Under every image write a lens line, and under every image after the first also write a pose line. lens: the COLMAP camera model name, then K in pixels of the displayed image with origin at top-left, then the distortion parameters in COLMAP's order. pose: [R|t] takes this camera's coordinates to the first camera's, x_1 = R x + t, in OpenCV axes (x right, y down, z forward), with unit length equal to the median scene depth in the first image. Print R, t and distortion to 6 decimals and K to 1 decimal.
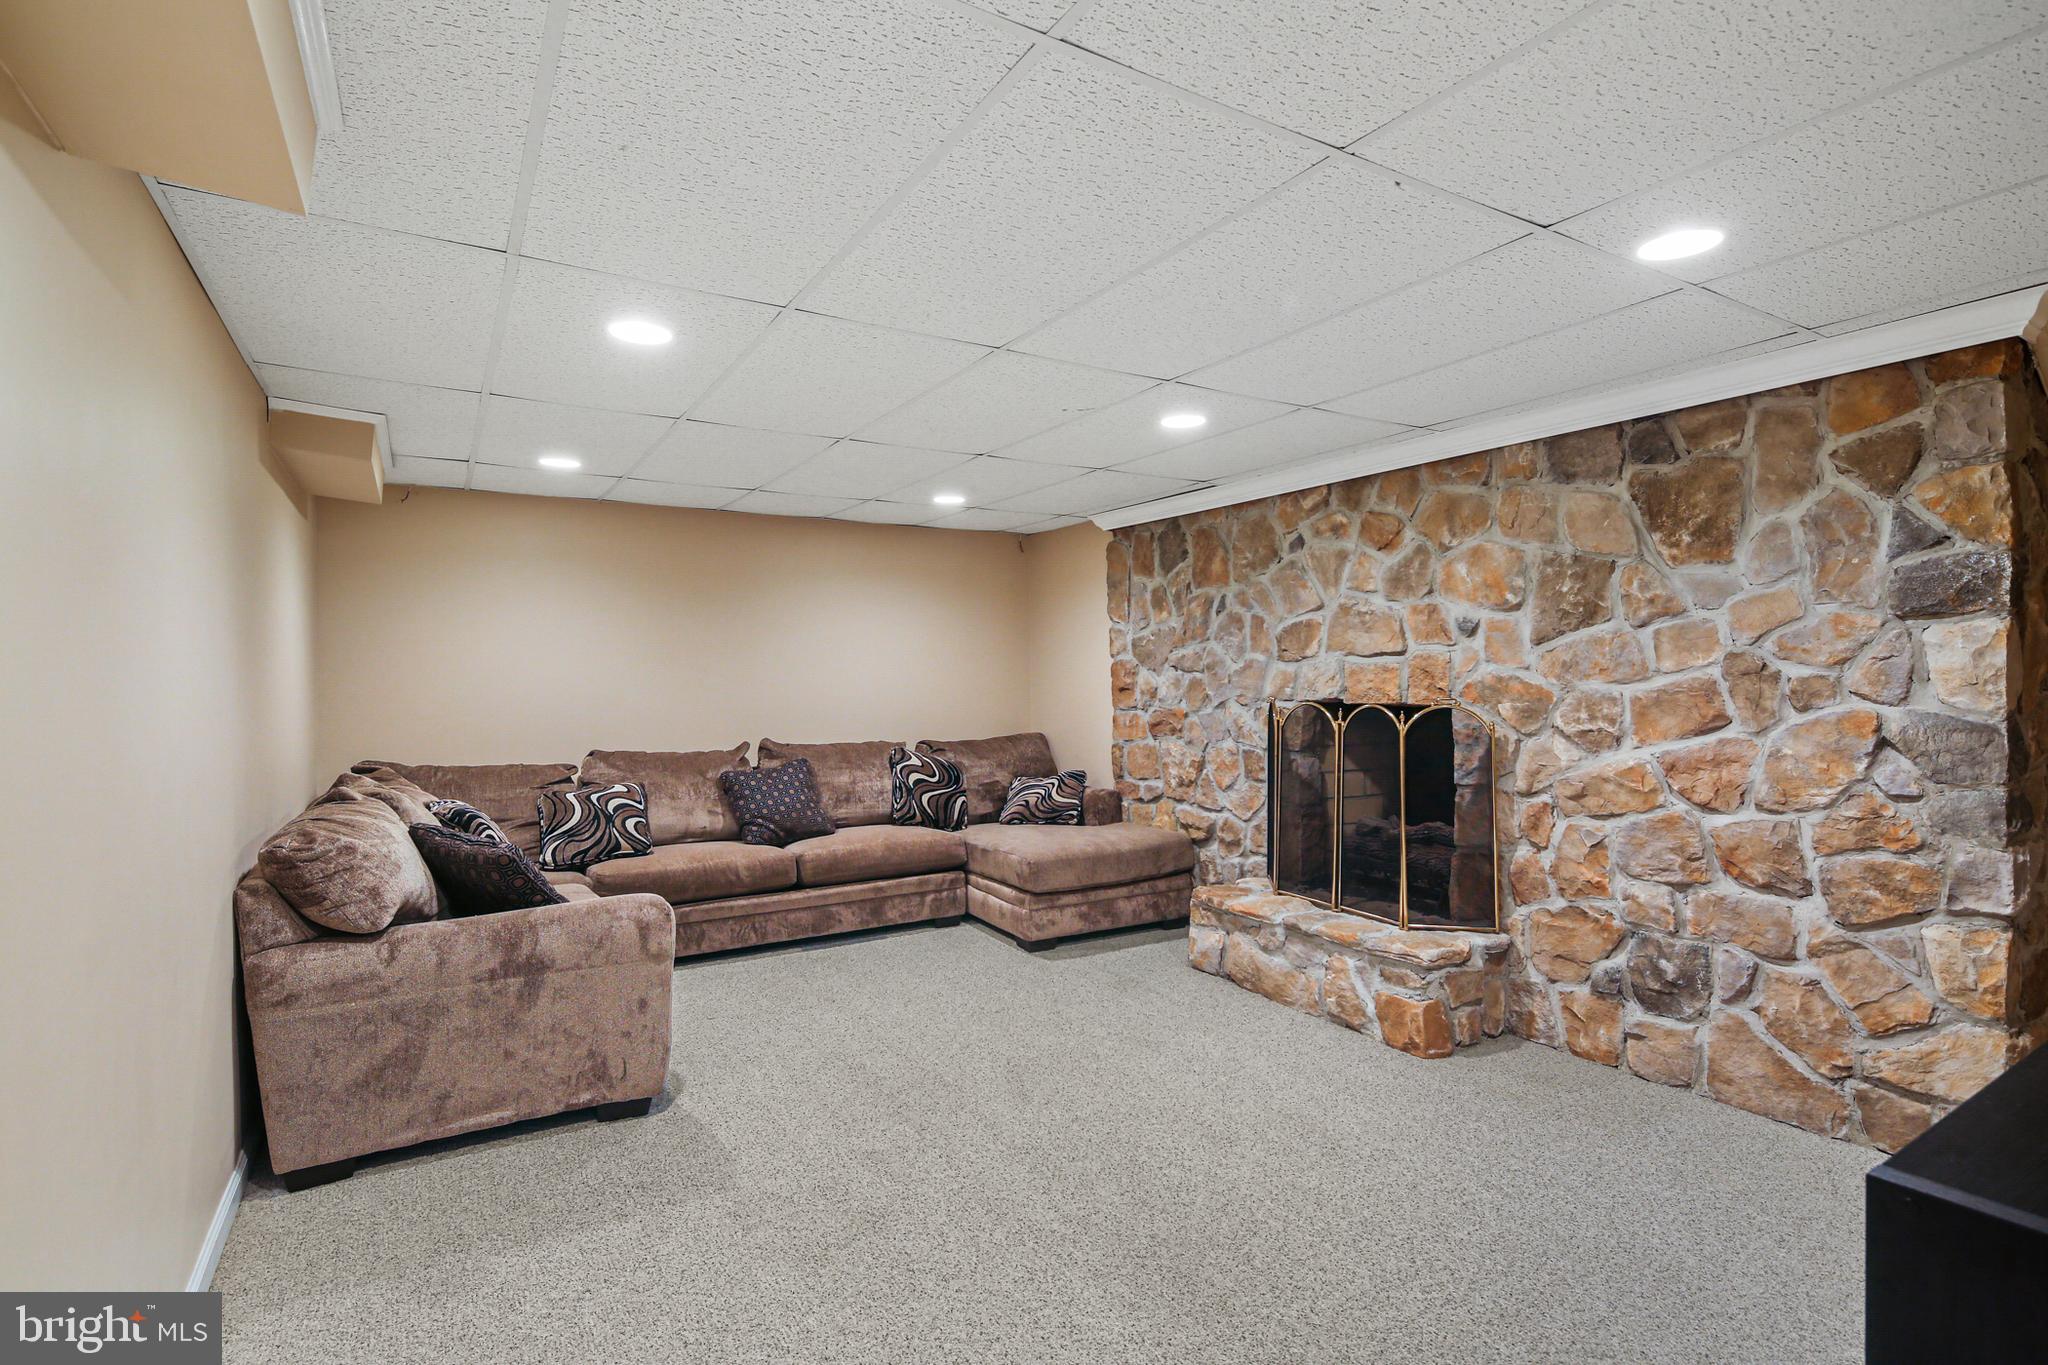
lens RADIAL K [[993.9, 0, 1024.0], [0, 993.9, 682.5], [0, 0, 1]] dist [0.000549, -0.000402]
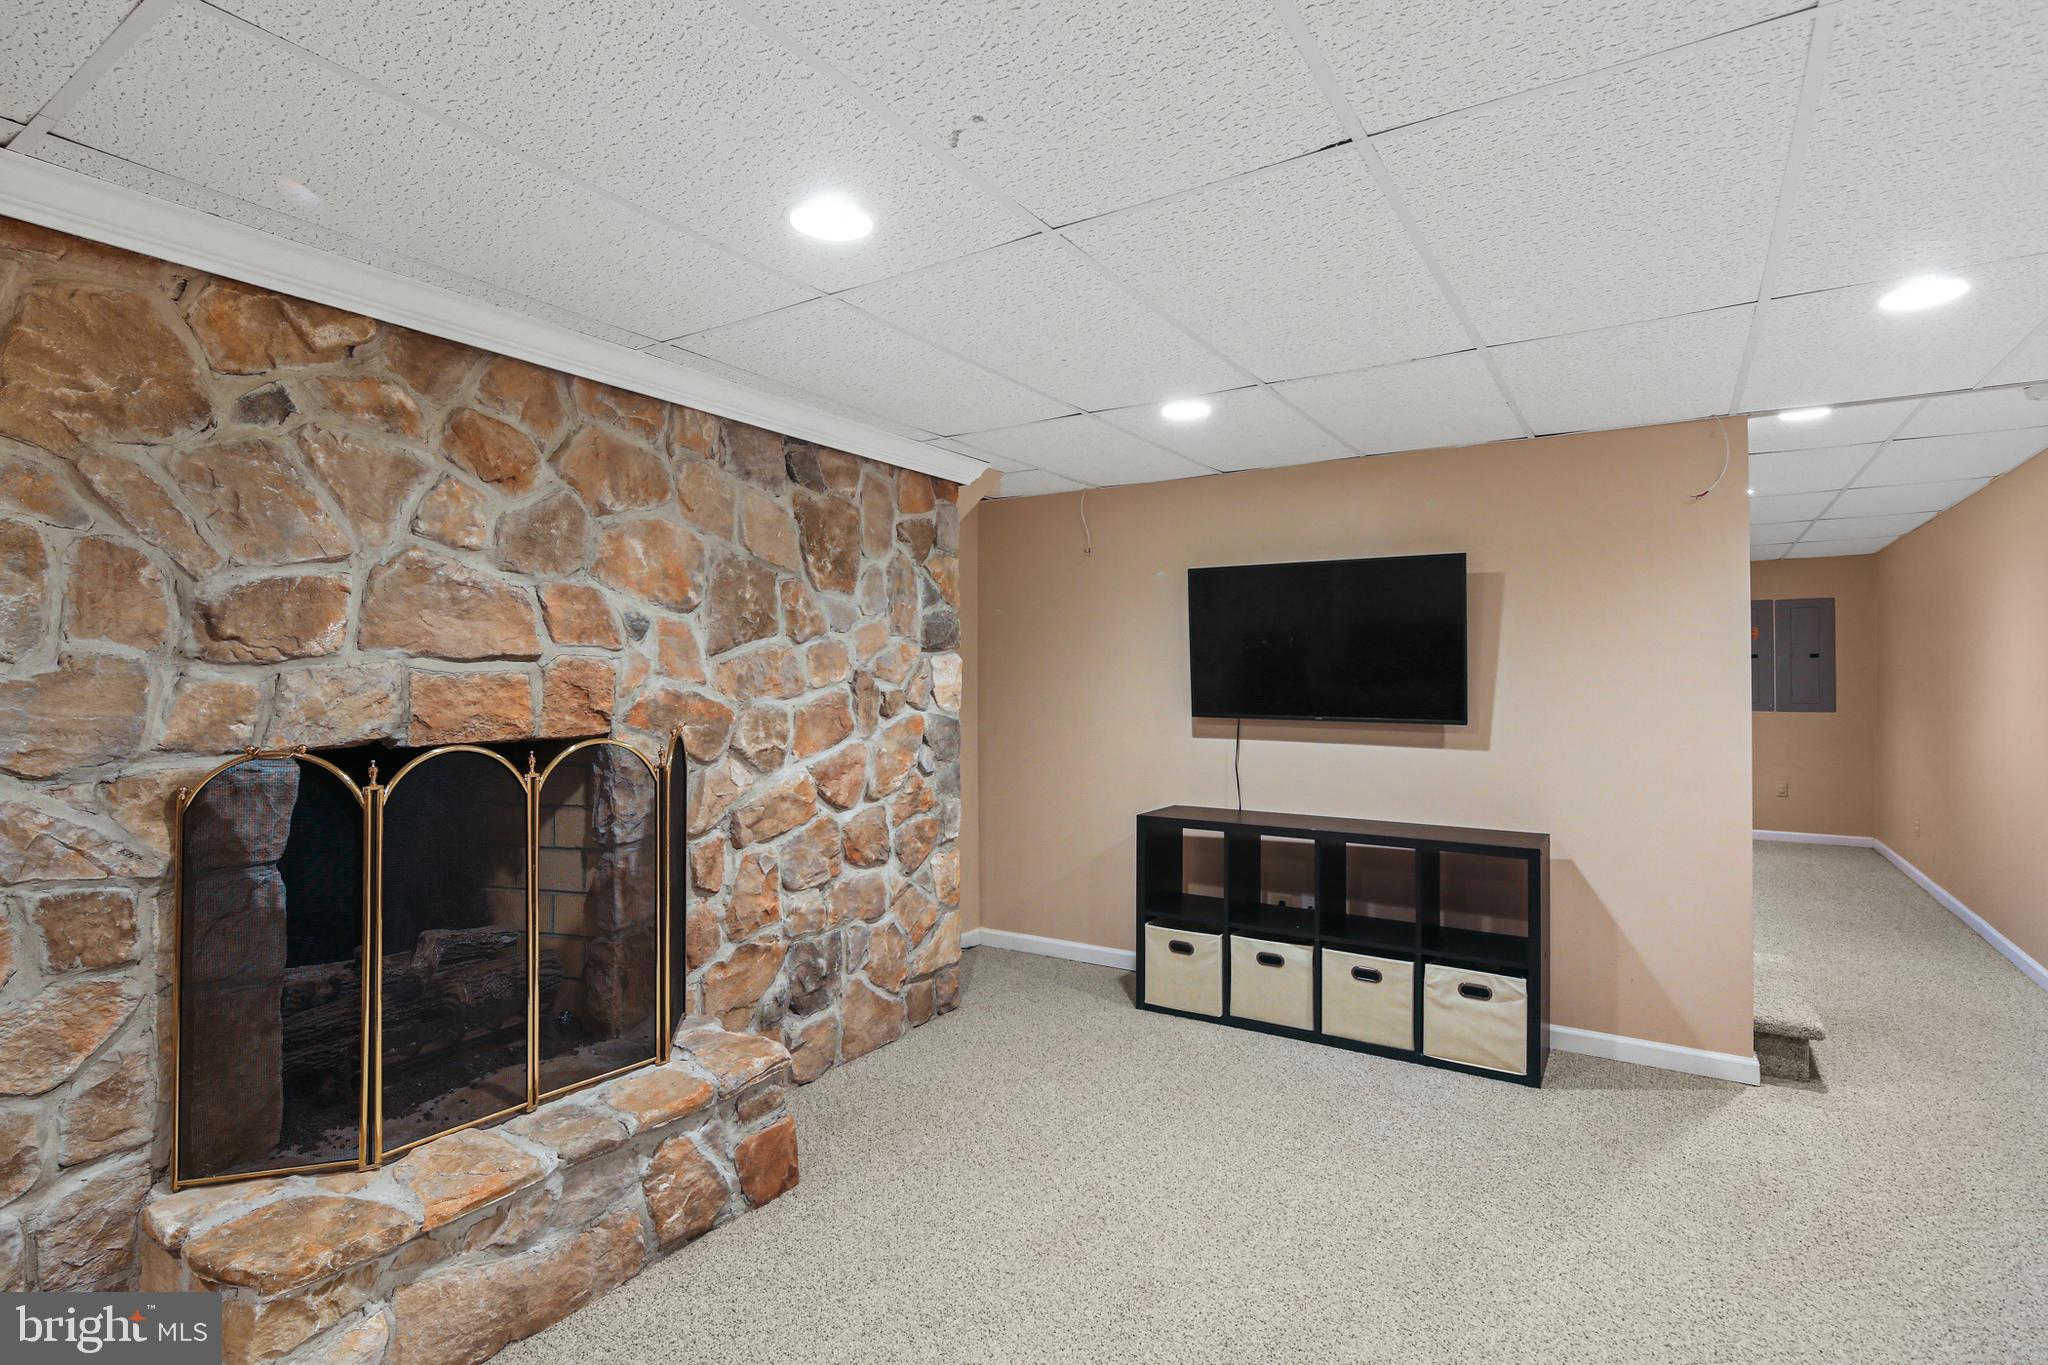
lens RADIAL K [[993.9, 0, 1024.0], [0, 993.9, 682.5], [0, 0, 1]] dist [0.000549, -0.000402]
pose [[-0.442650, 0.005424, 0.896678, -0.363085], [0.010786, 0.999942, -0.000724, -0.011355], [-0.896630, 0.009351, -0.442683, 1.132371]]
